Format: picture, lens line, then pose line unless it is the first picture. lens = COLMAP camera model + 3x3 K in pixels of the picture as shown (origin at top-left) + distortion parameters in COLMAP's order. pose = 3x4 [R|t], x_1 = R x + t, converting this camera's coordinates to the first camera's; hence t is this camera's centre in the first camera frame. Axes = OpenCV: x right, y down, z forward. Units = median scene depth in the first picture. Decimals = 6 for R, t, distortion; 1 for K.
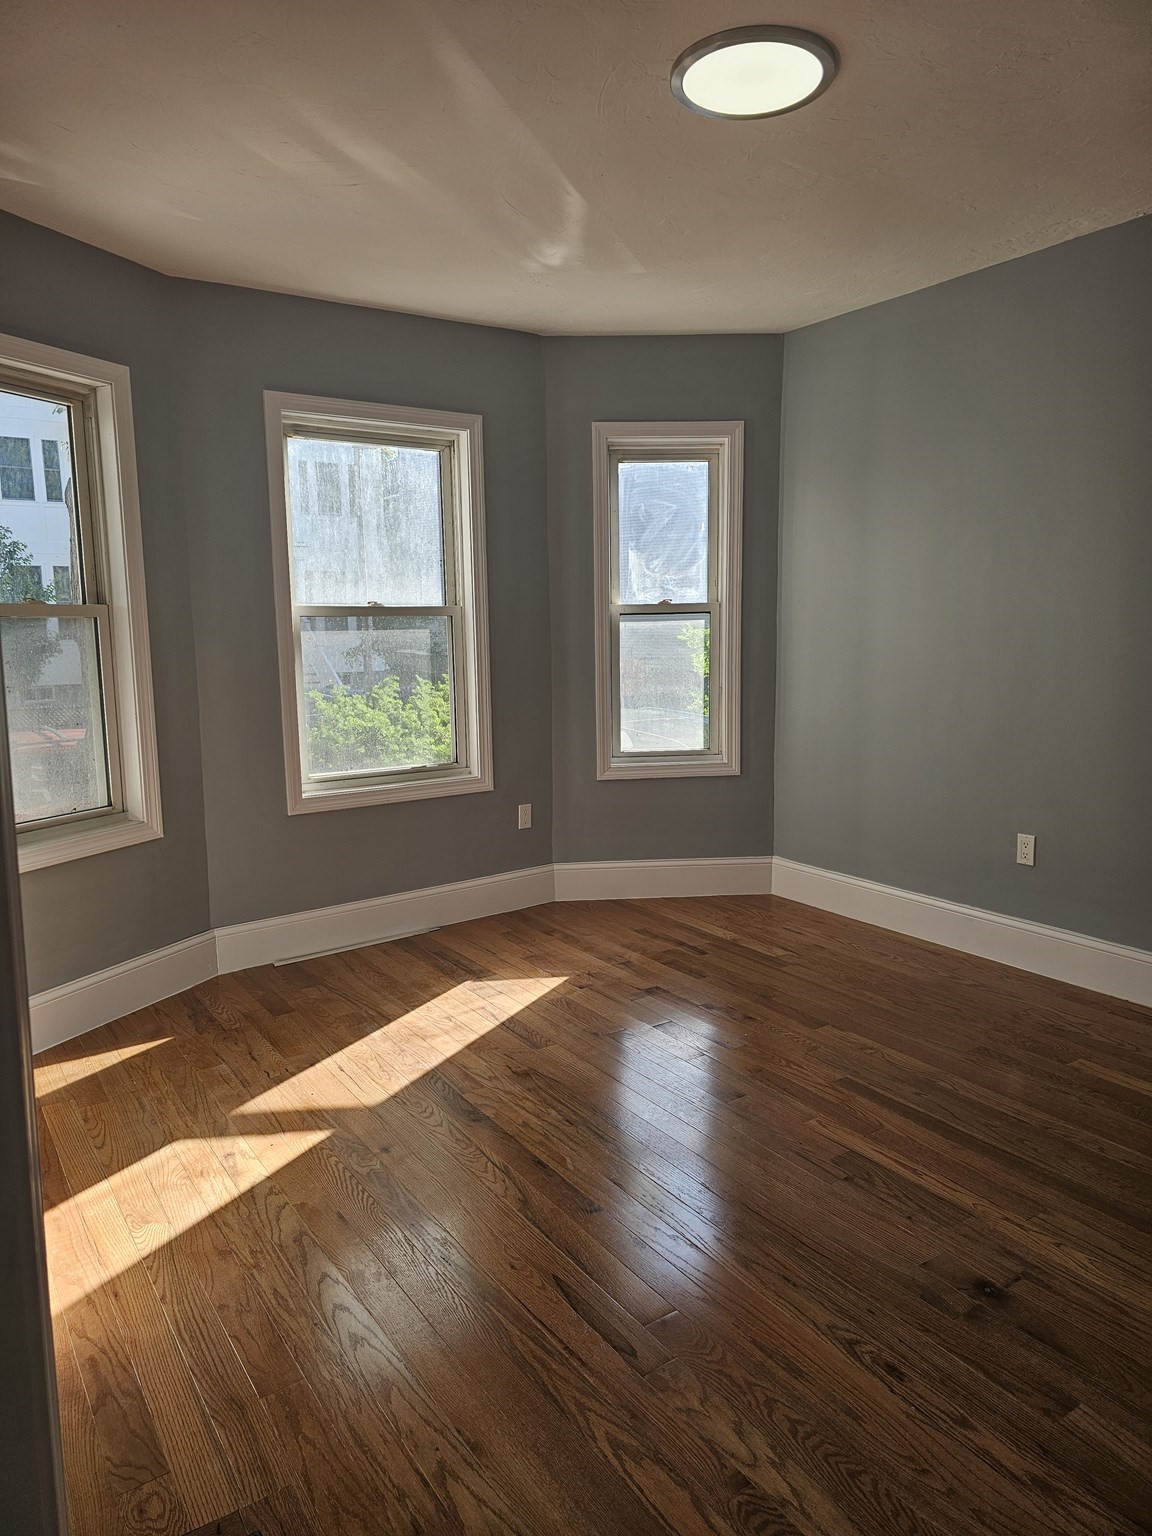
lens RADIAL K [[1052.3, 0, 586.5], [0, 1052.3, 757.0], [0, 0, 1]] dist [0.063159, -0.051959]
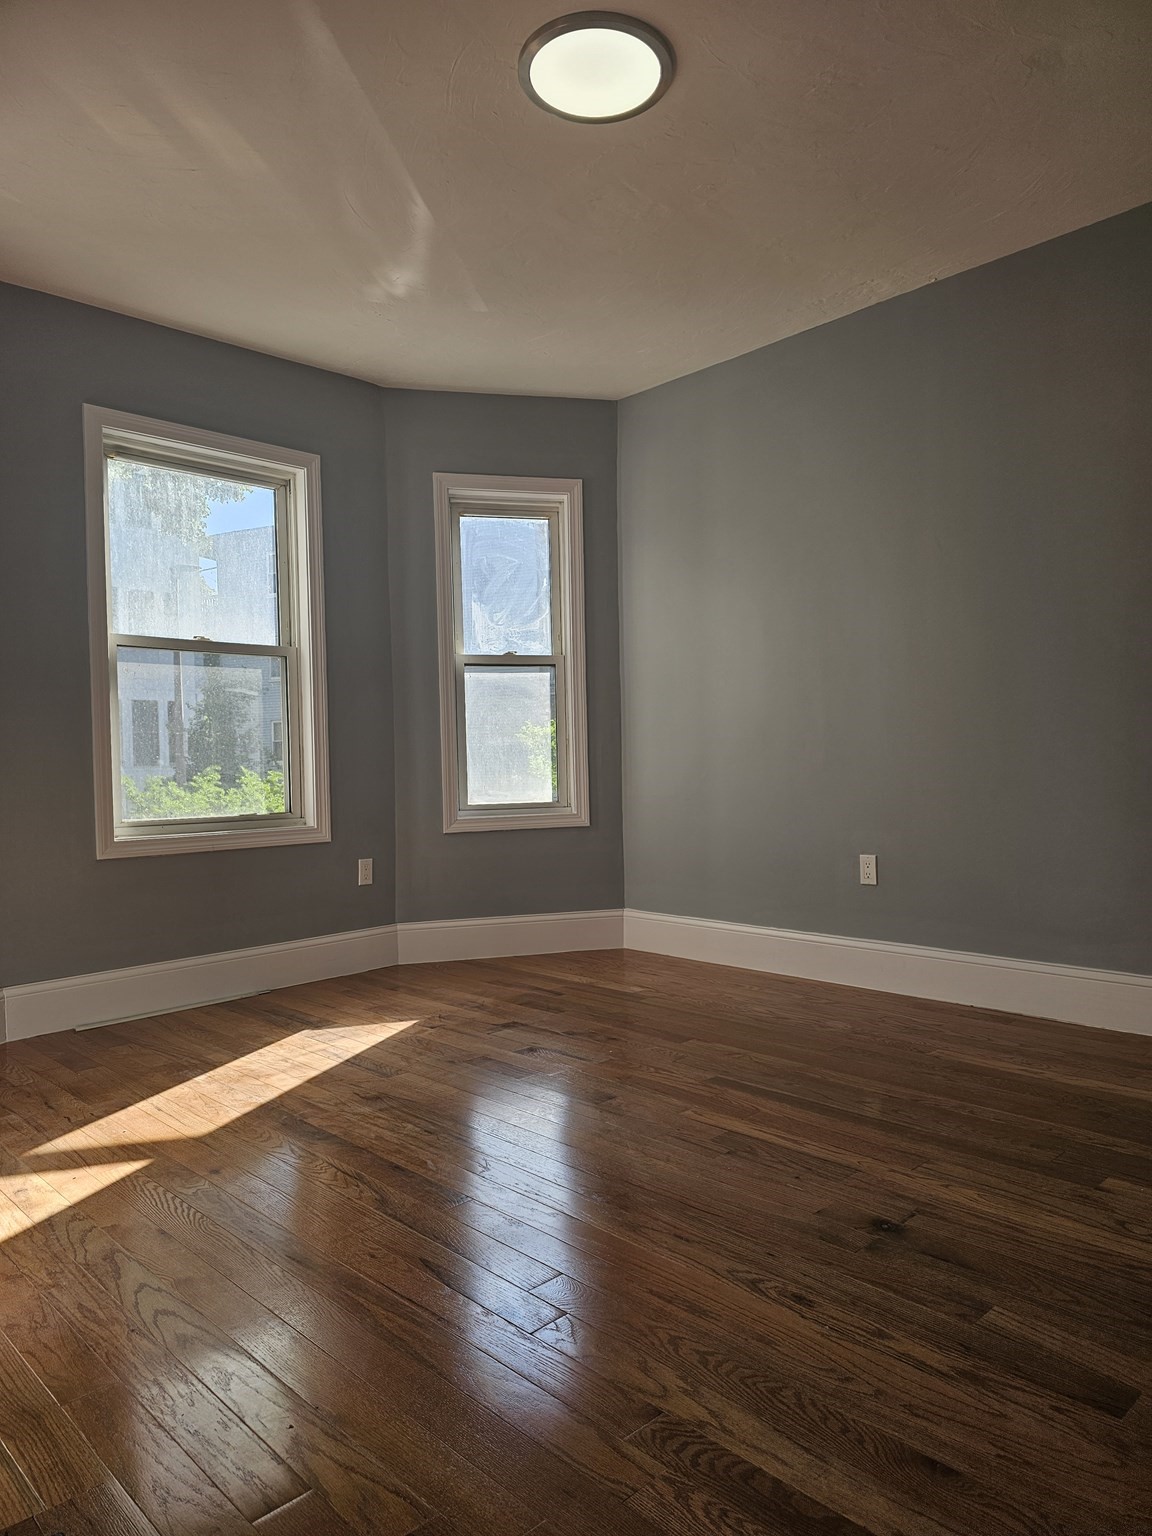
lens RADIAL K [[1052.3, 0, 604.4], [0, 1052.3, 752.3], [0, 0, 1]] dist [0.063159, -0.051959]
pose [[0.984456, -0.009068, 0.175400, -0.019399], [0.031426, 0.991645, -0.125112, 0.112305], [-0.172799, 0.128679, 0.976515, 0.036952]]
